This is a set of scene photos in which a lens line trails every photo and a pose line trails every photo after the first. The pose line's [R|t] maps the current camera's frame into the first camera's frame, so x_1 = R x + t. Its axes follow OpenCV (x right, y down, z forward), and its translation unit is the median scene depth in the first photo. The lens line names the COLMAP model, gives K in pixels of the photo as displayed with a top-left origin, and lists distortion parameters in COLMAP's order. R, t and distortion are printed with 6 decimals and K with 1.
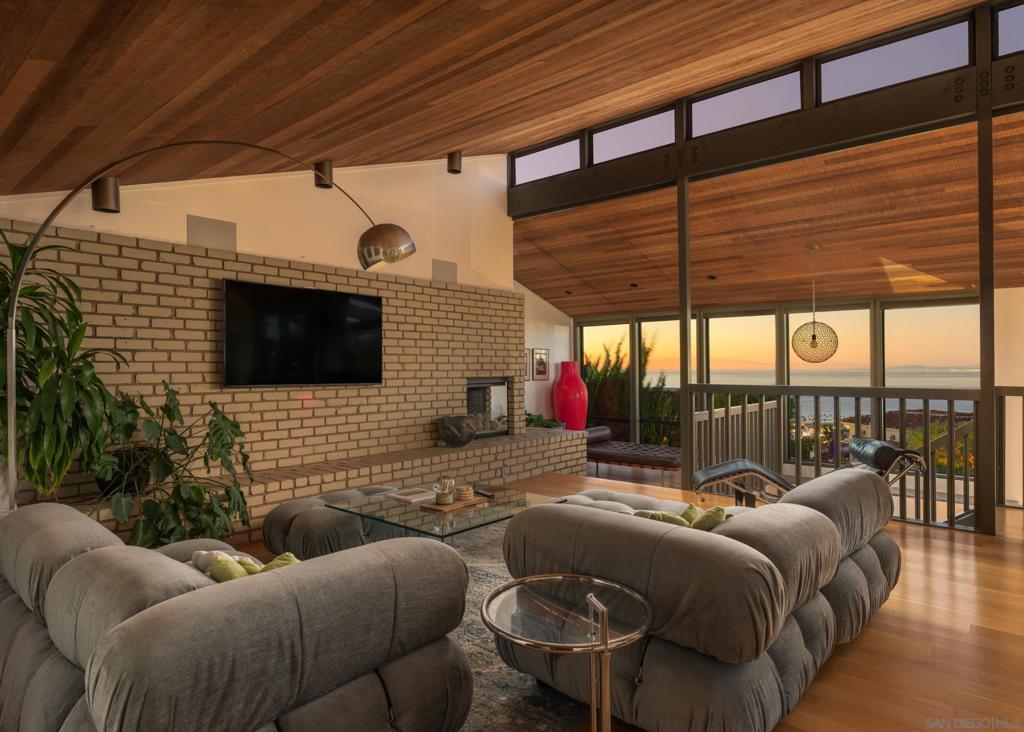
lens RADIAL K [[584.1, 0, 512.0], [0, 584.1, 366.0], [0, 0, 1]] dist [0.124547, 0.000040]
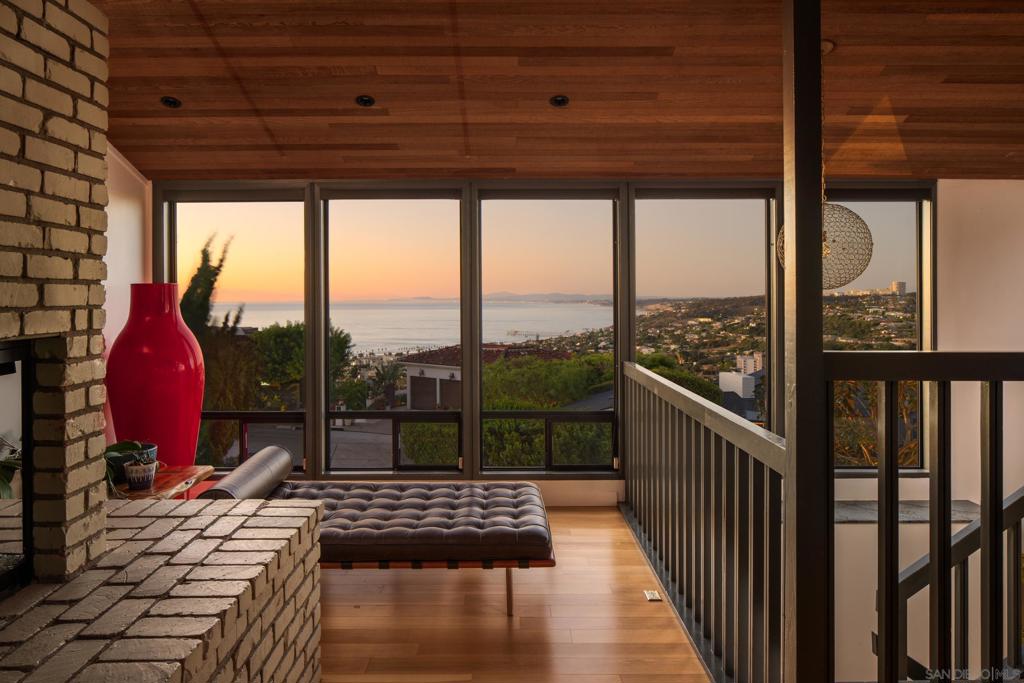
lens RADIAL K [[710.8, 0, 511.2], [0, 710.8, 292.7], [0, 0, 1]] dist [0.000161, 0.001664]
pose [[0.759116, 0.005908, 0.650928, -0.040060], [-0.004902, 0.999982, -0.003359, 0.000109], [-0.650937, -0.000641, 0.759132, 0.543601]]
